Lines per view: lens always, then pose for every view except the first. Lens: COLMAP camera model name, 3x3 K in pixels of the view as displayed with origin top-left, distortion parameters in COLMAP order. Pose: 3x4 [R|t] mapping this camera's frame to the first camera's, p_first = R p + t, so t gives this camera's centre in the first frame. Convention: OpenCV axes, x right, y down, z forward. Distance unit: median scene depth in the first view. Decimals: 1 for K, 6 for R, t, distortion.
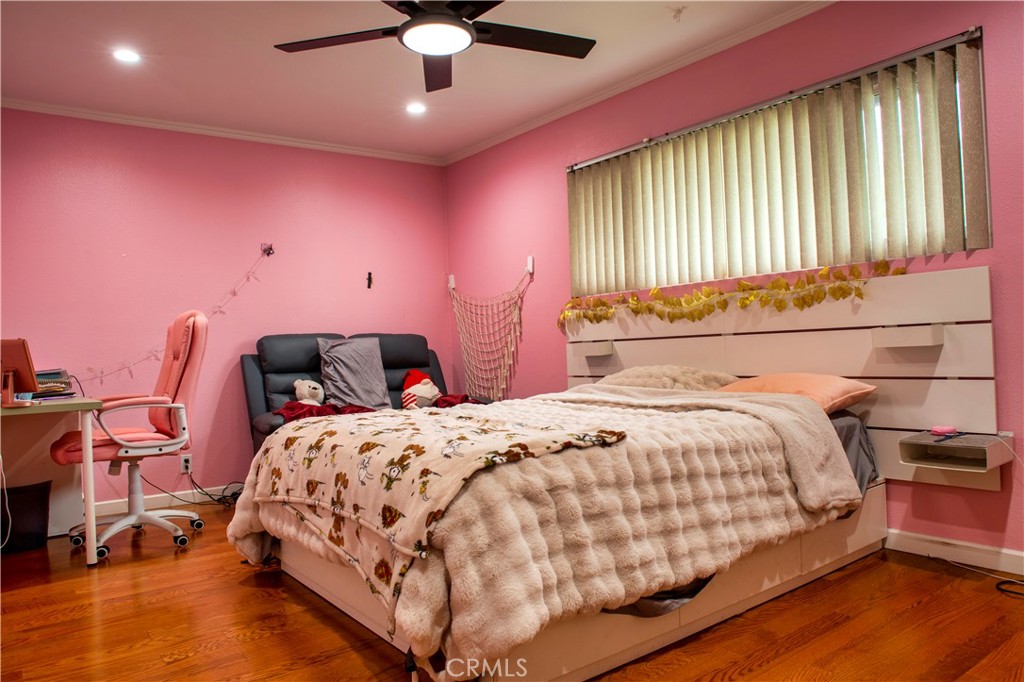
lens RADIAL K [[701.8, 0, 520.6], [0, 701.8, 337.5], [0, 0, 1]] dist [-0.087457, 0.055567]
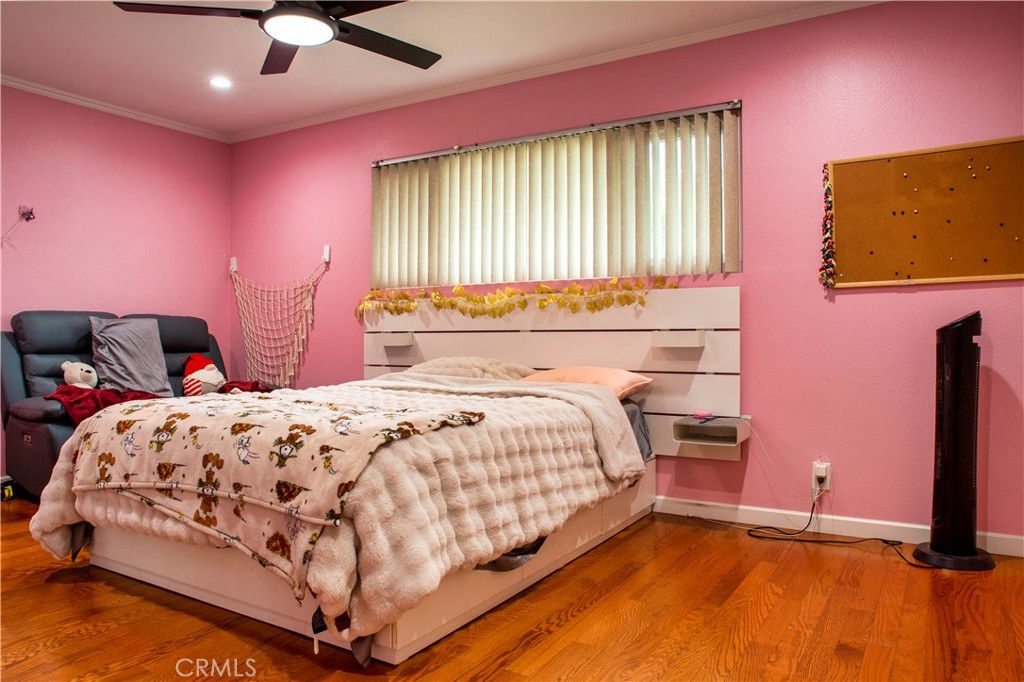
lens RADIAL K [[701.8, 0, 516.5], [0, 701.8, 338.6], [0, 0, 1]] dist [-0.087457, 0.055567]
pose [[0.930123, 0.037158, 0.365363, -0.165522], [-0.041509, 0.999130, 0.004059, 0.004825], [-0.364894, -0.018941, 0.930856, -0.063346]]
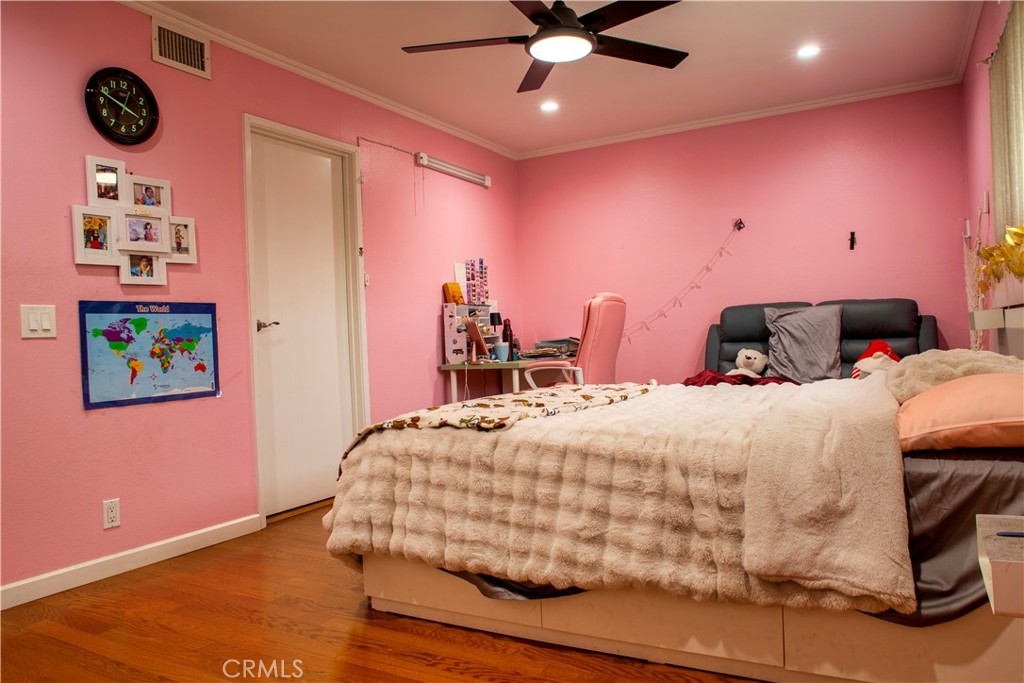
lens RADIAL K [[701.8, 0, 519.4], [0, 701.8, 351.2], [0, 0, 1]] dist [-0.087457, 0.055567]
pose [[0.413734, 0.035902, -0.909689, 0.805828], [0.044248, 0.997248, 0.059482, -0.020787], [0.909322, -0.064862, 0.411007, 0.438862]]
